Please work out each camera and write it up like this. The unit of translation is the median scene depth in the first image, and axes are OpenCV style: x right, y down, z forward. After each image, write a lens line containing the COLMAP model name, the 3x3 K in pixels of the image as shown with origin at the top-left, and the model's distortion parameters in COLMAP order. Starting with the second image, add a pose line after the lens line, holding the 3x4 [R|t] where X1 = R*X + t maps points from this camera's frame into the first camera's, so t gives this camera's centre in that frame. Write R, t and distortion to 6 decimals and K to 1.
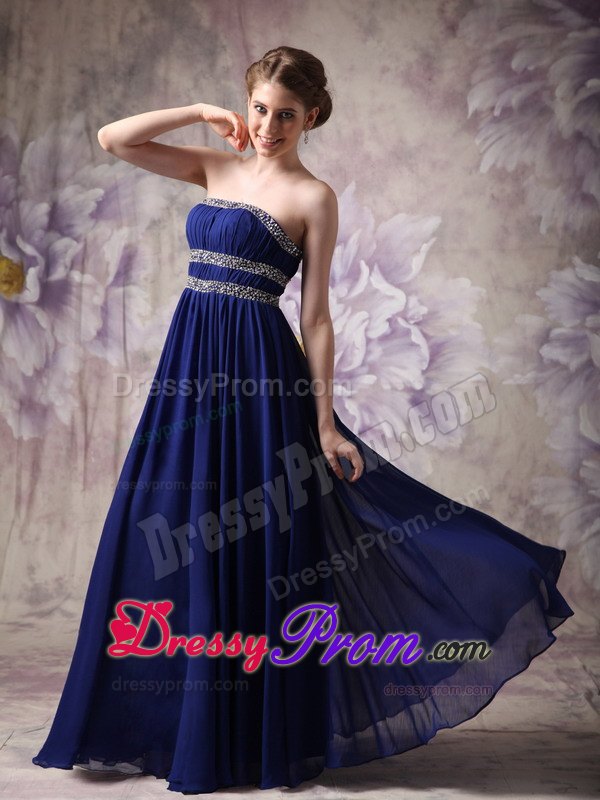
lens RADIAL K [[1957.5, 0, 266.1], [0, 1957.5, 419.7], [0, 0, 1]] dist [0.409623, 0.000000]
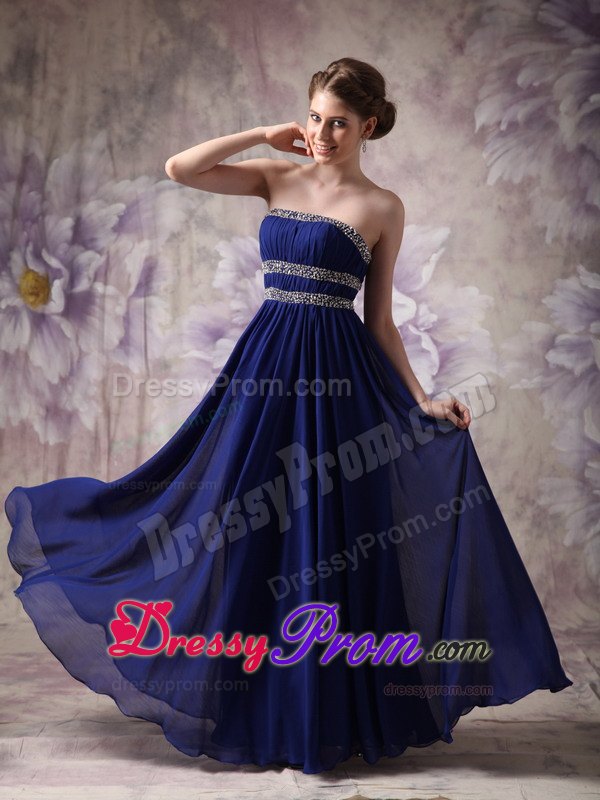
lens RADIAL K [[1858.4, 0, 262.3], [0, 1858.4, 430.8], [0, 0, 1]] dist [0.360012, 0.000000]
pose [[0.999892, -0.005432, -0.013645, 0.002981], [0.005469, 0.999982, 0.002657, 0.000816], [0.013630, -0.002731, 0.999903, 0.012920]]
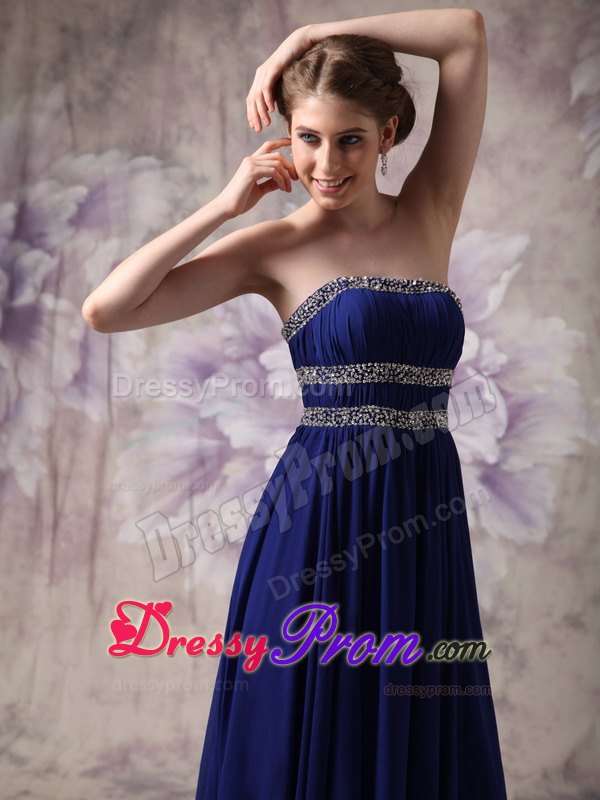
lens RADIAL K [[1957.5, 0, 264.3], [0, 1957.5, 441.1], [0, 0, 1]] dist [0.409623, 0.000000]
pose [[0.999435, 0.030504, -0.014114, -0.000146], [-0.029613, 0.997787, 0.059535, -0.067405], [0.015898, -0.059083, 0.998126, 0.236178]]
